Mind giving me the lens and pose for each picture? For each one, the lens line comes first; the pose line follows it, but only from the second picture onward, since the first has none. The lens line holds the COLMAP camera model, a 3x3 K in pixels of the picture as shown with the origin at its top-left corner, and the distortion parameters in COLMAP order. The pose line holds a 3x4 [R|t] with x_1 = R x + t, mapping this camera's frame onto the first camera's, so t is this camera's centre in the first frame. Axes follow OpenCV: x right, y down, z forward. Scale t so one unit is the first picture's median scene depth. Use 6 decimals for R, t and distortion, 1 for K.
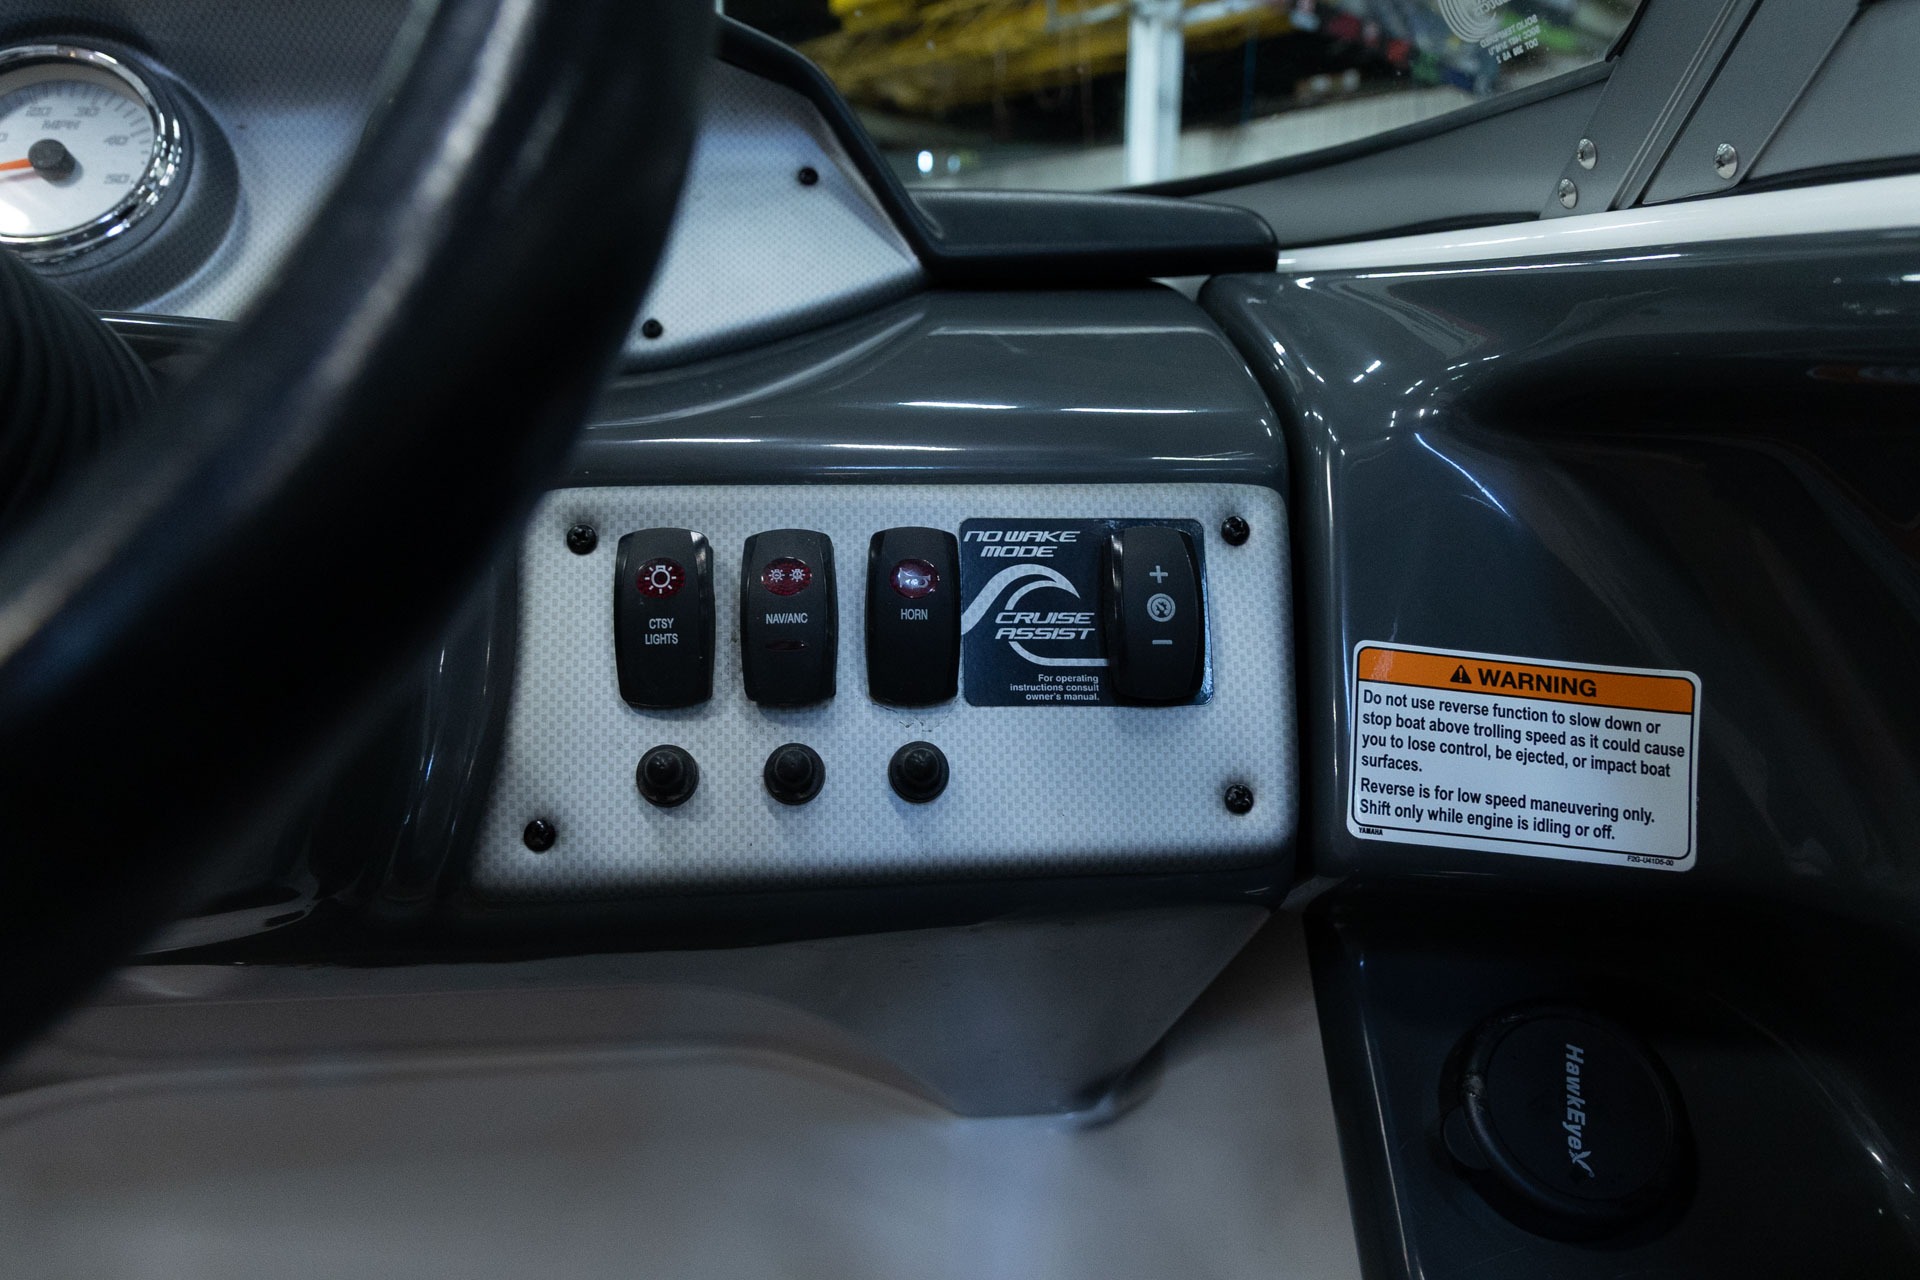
lens RADIAL K [[1484.1, 0, 931.8], [0, 1484.1, 656.9], [0, 0, 1]] dist [0.031178, -0.038996]
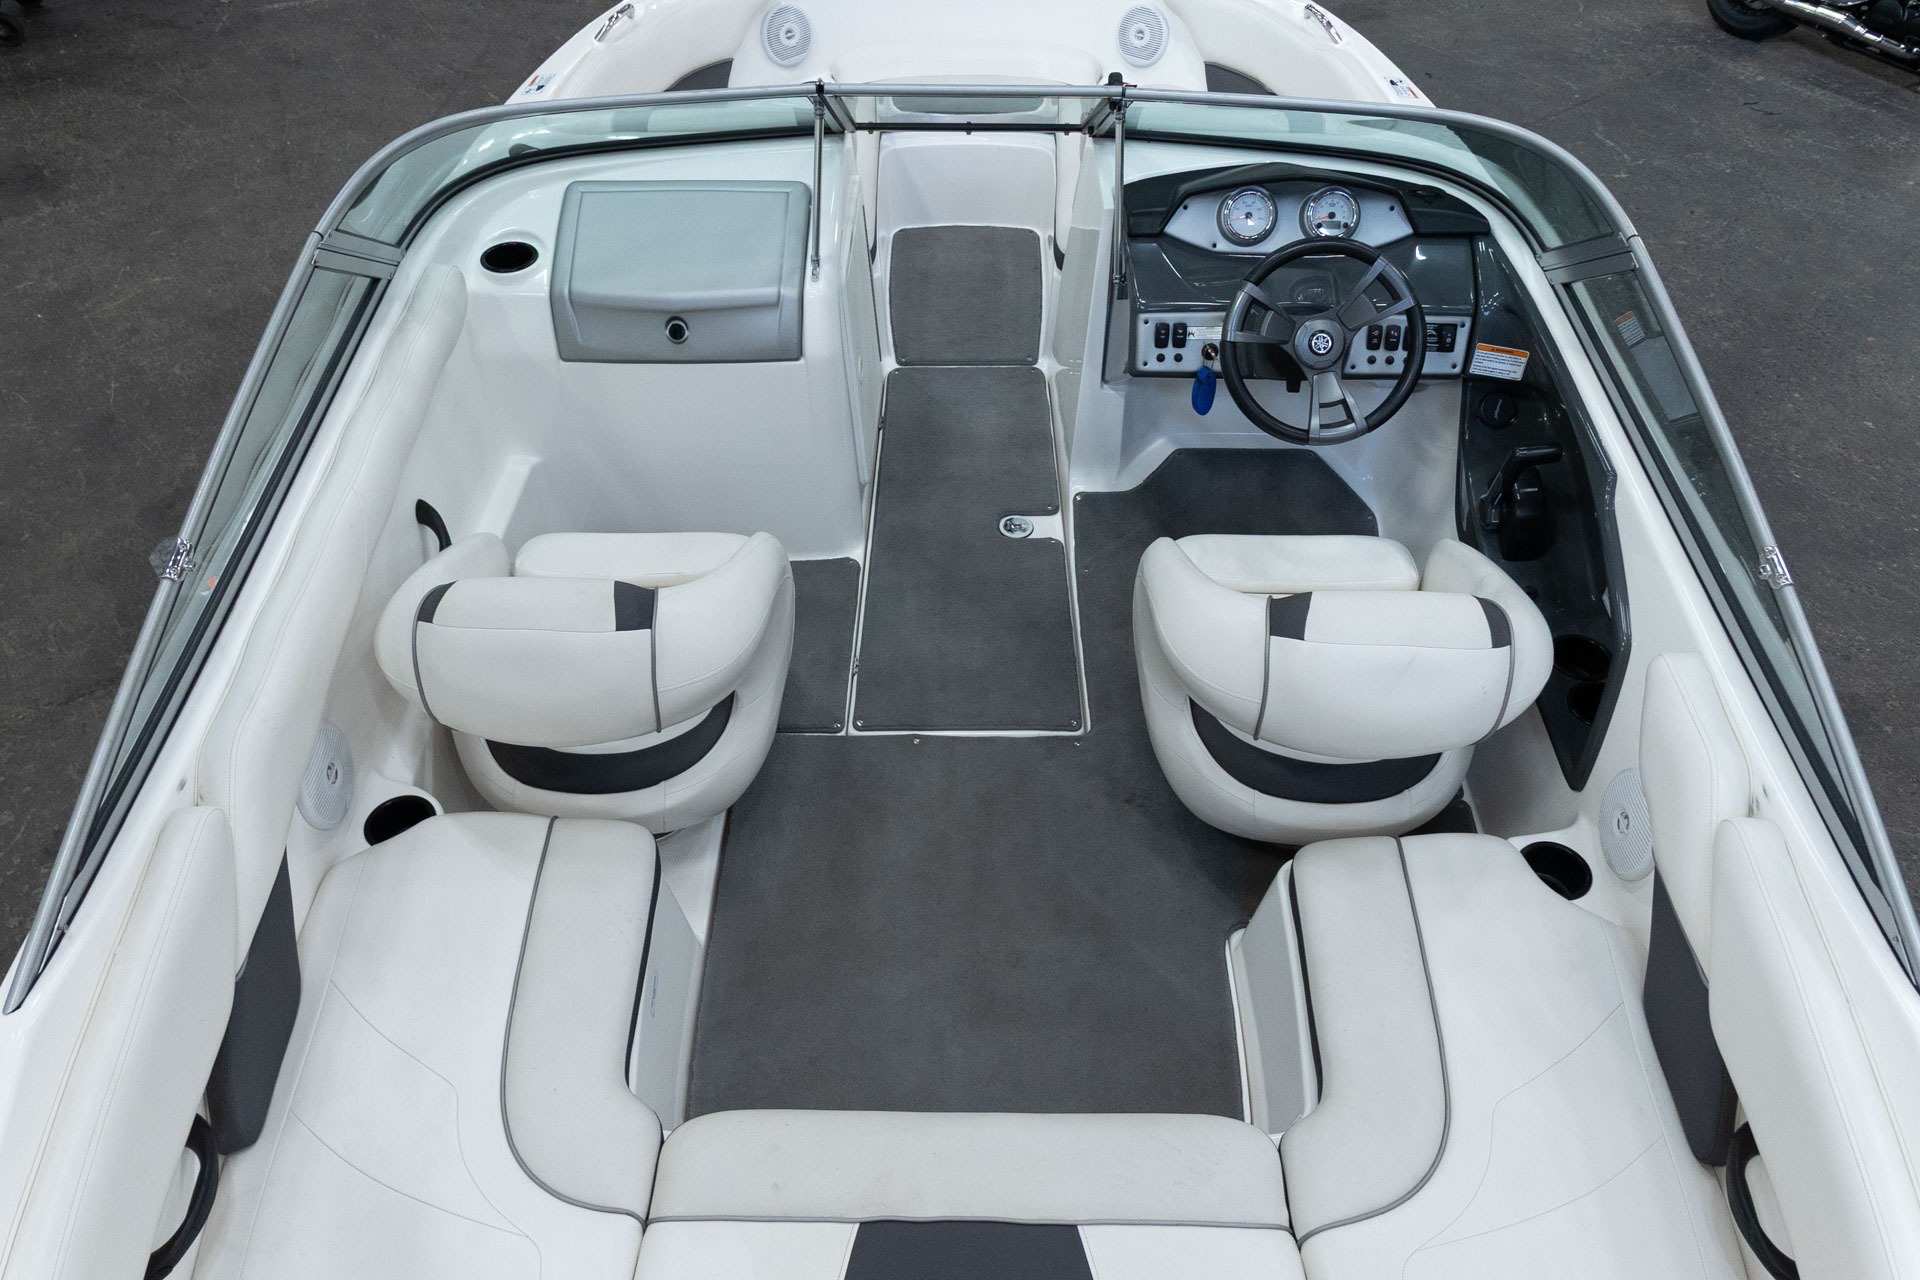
lens RADIAL K [[1484.1, 0, 947.5], [0, 1484.1, 634.0], [0, 0, 1]] dist [0.031178, -0.038996]
pose [[0.992433, 0.087369, -0.086271, -1.381630], [-0.024061, 0.827385, 0.561119, -2.624470], [0.120404, -0.554797, 0.823227, -5.499504]]
